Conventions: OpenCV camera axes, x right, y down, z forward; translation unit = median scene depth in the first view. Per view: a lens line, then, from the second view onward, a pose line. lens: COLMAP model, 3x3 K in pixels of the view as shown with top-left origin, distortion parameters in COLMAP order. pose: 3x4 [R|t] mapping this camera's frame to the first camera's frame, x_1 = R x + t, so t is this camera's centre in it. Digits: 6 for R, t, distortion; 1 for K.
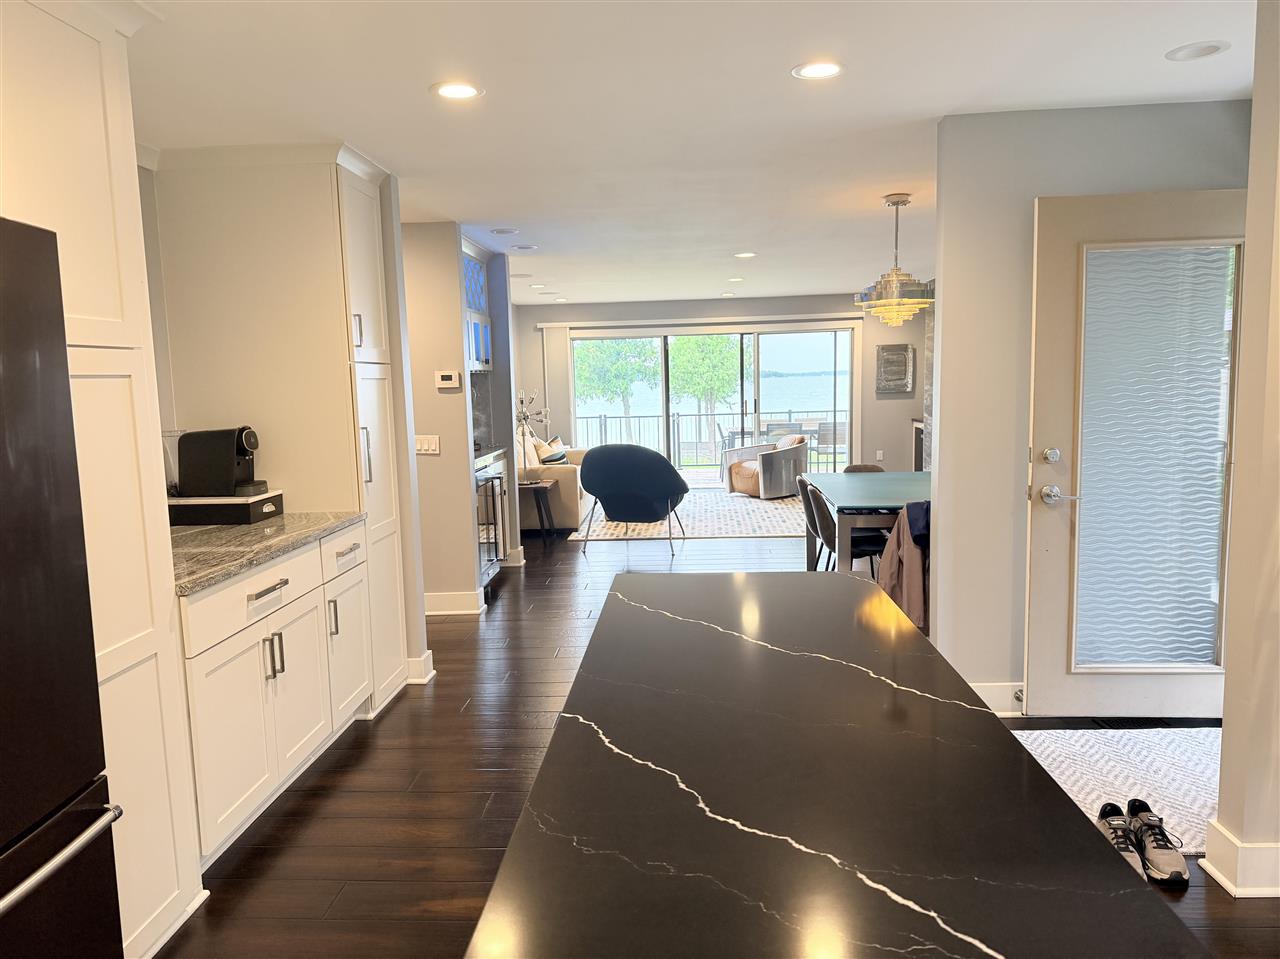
lens RADIAL K [[895.1, 0, 641.8], [0, 895.1, 483.1], [0, 0, 1]] dist [0.114572, -0.184862]
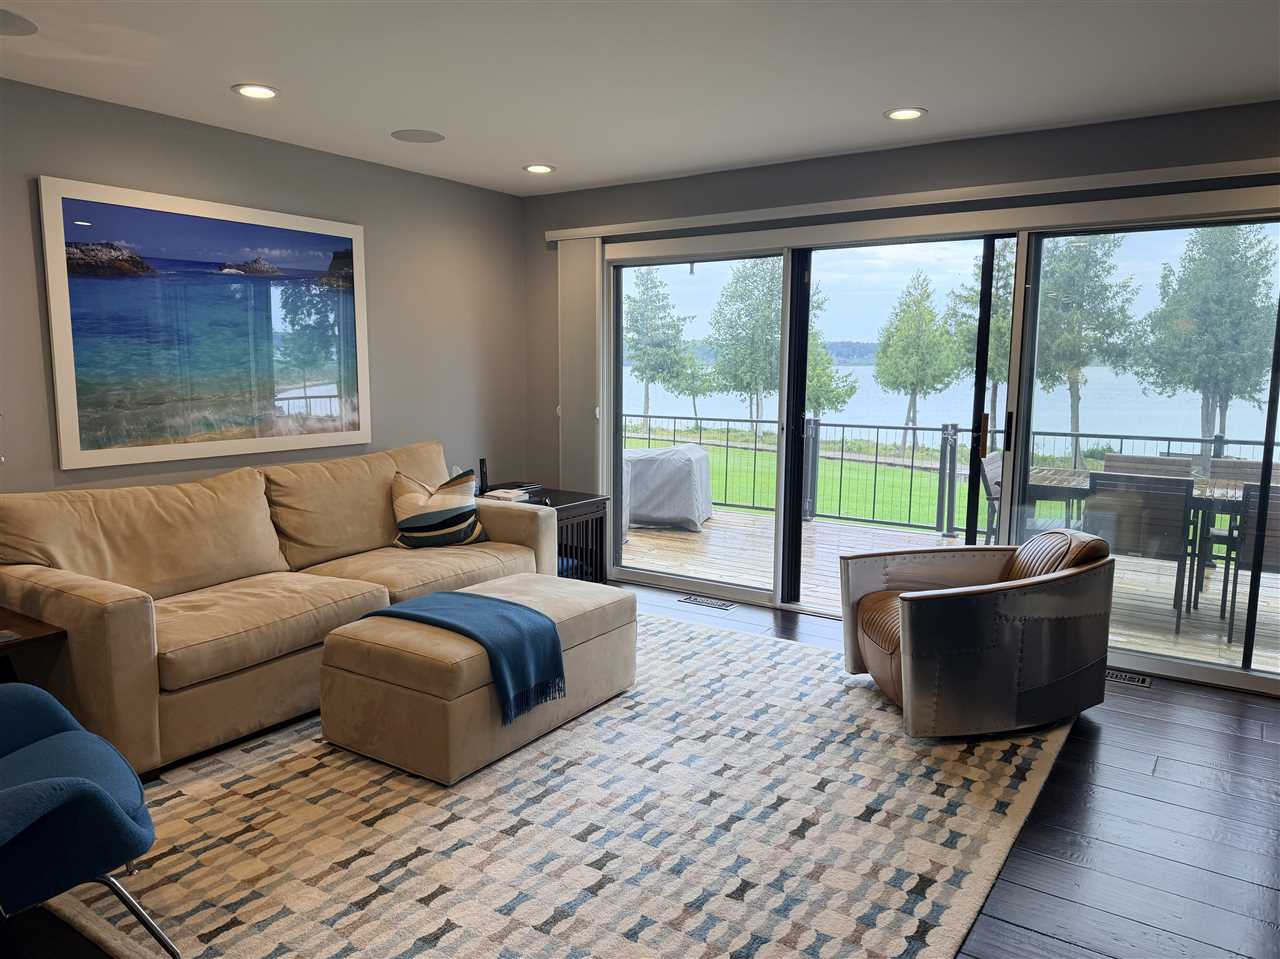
lens RADIAL K [[895.1, 0, 641.8], [0, 895.1, 483.1], [0, 0, 1]] dist [0.114572, -0.184862]
pose [[0.859613, 0.098969, -0.501270, 0.186816], [-0.086758, 0.995087, 0.047687, -0.069506], [0.503527, 0.002496, 0.863976, 0.600499]]
